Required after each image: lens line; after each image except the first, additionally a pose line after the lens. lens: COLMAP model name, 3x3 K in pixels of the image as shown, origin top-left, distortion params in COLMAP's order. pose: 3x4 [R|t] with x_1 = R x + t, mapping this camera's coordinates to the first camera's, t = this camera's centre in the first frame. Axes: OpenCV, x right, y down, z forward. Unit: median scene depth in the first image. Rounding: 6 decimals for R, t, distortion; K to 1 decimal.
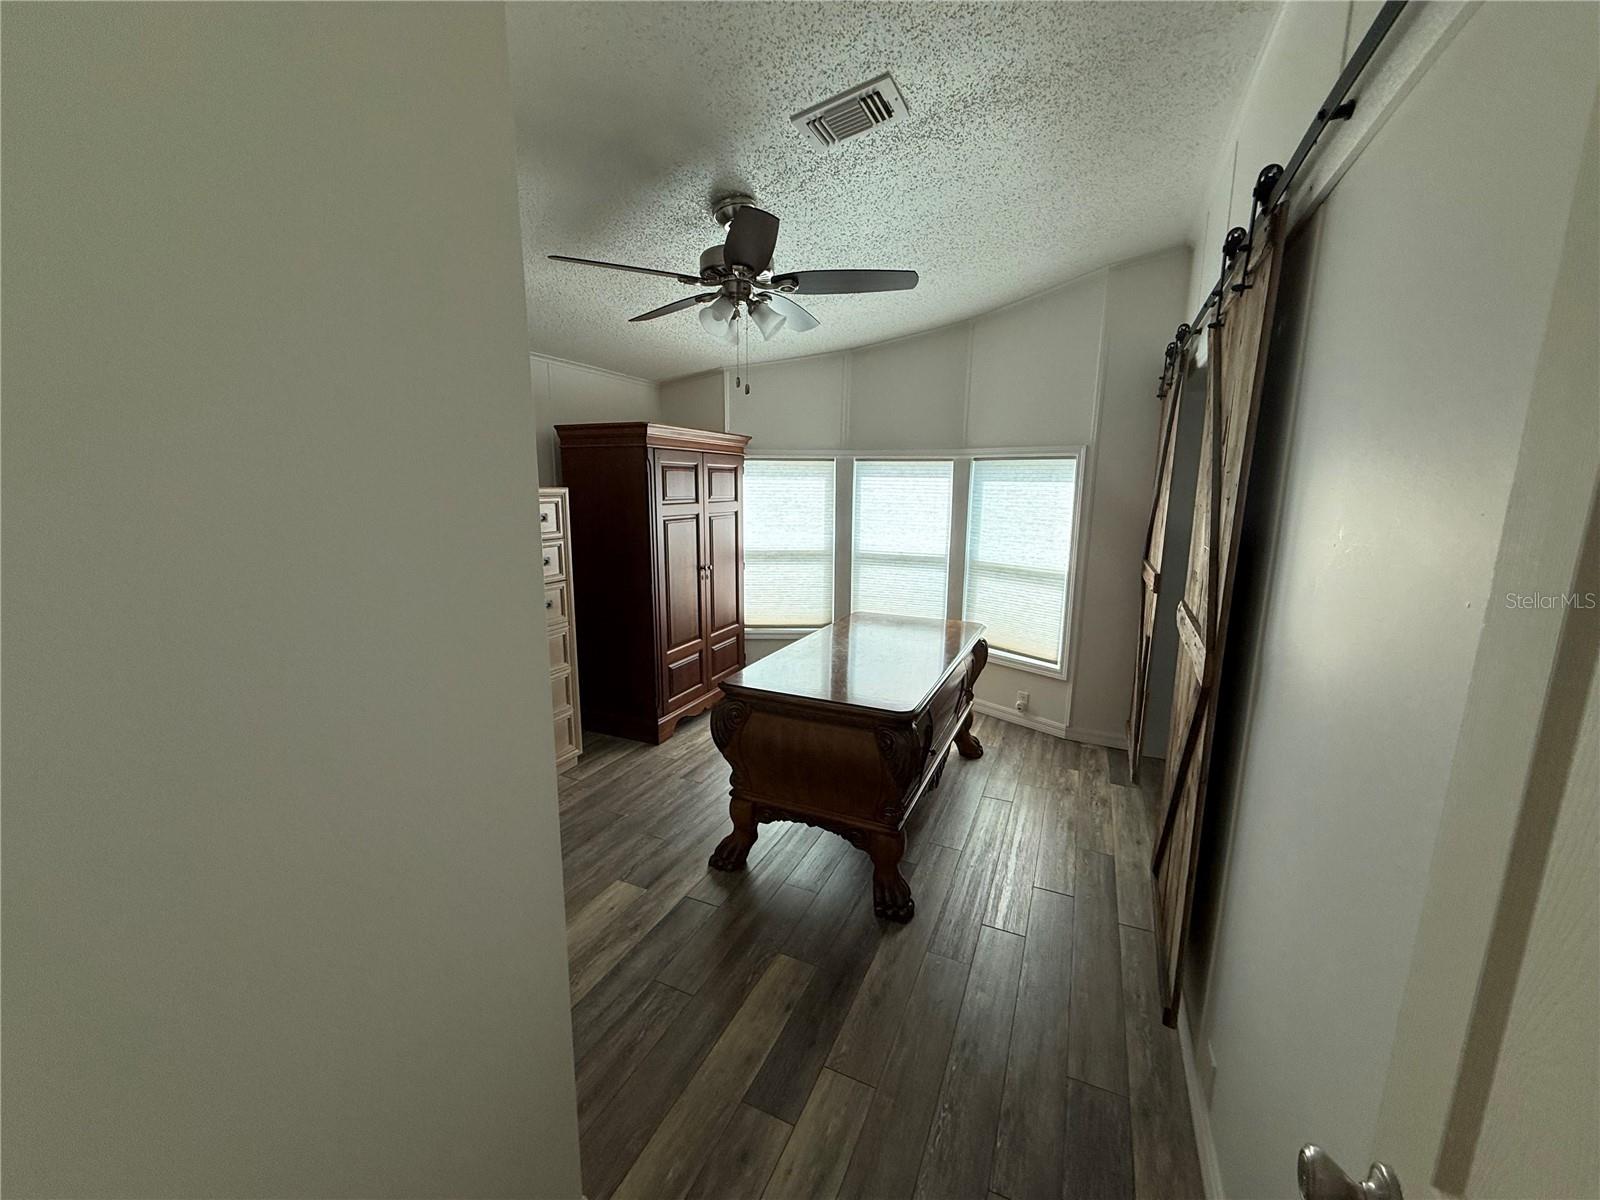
lens RADIAL K [[636.1, 0, 796.7], [0, 636.1, 599.7], [0, 0, 1]] dist [-0.000694, 0.000238]
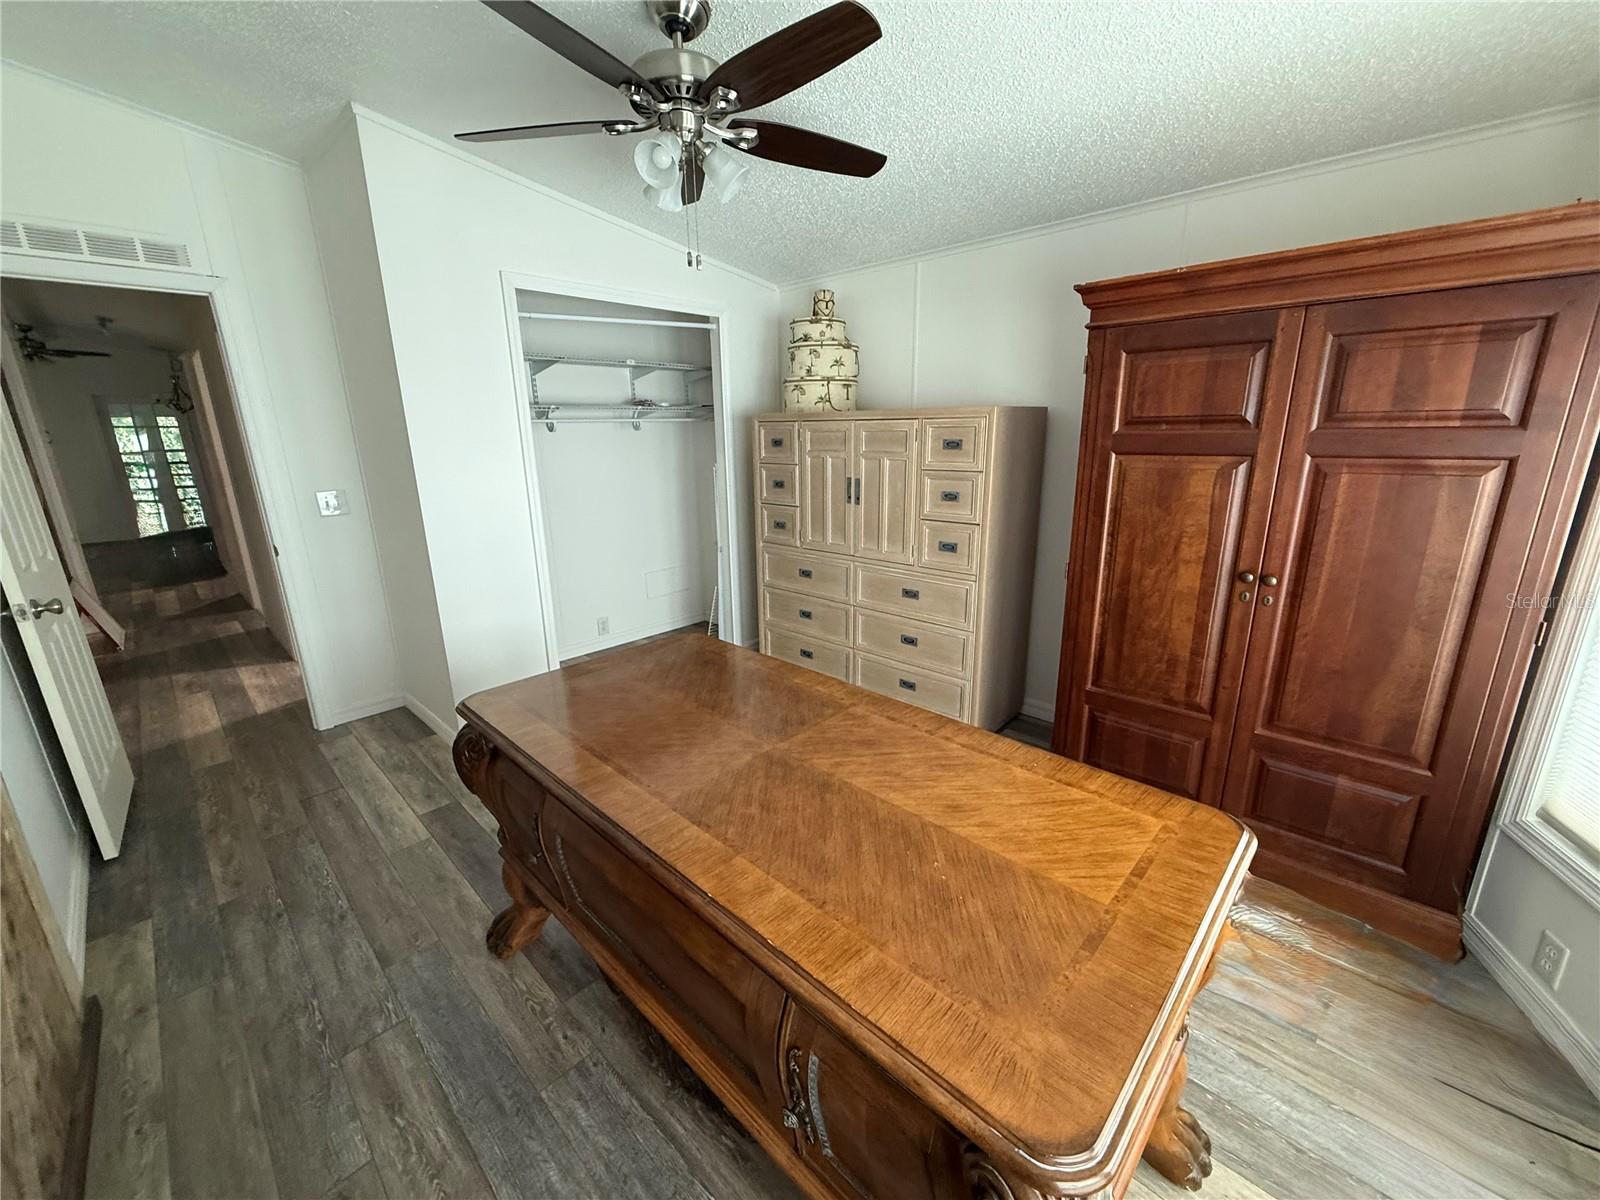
lens RADIAL K [[636.1, 0, 796.7], [0, 636.1, 599.7], [0, 0, 1]] dist [-0.000694, 0.000238]
pose [[-0.332819, 0.241092, -0.911650, 0.763860], [-0.155087, 0.939606, 0.305104, -0.246014], [0.930150, 0.242929, -0.275329, 1.661948]]
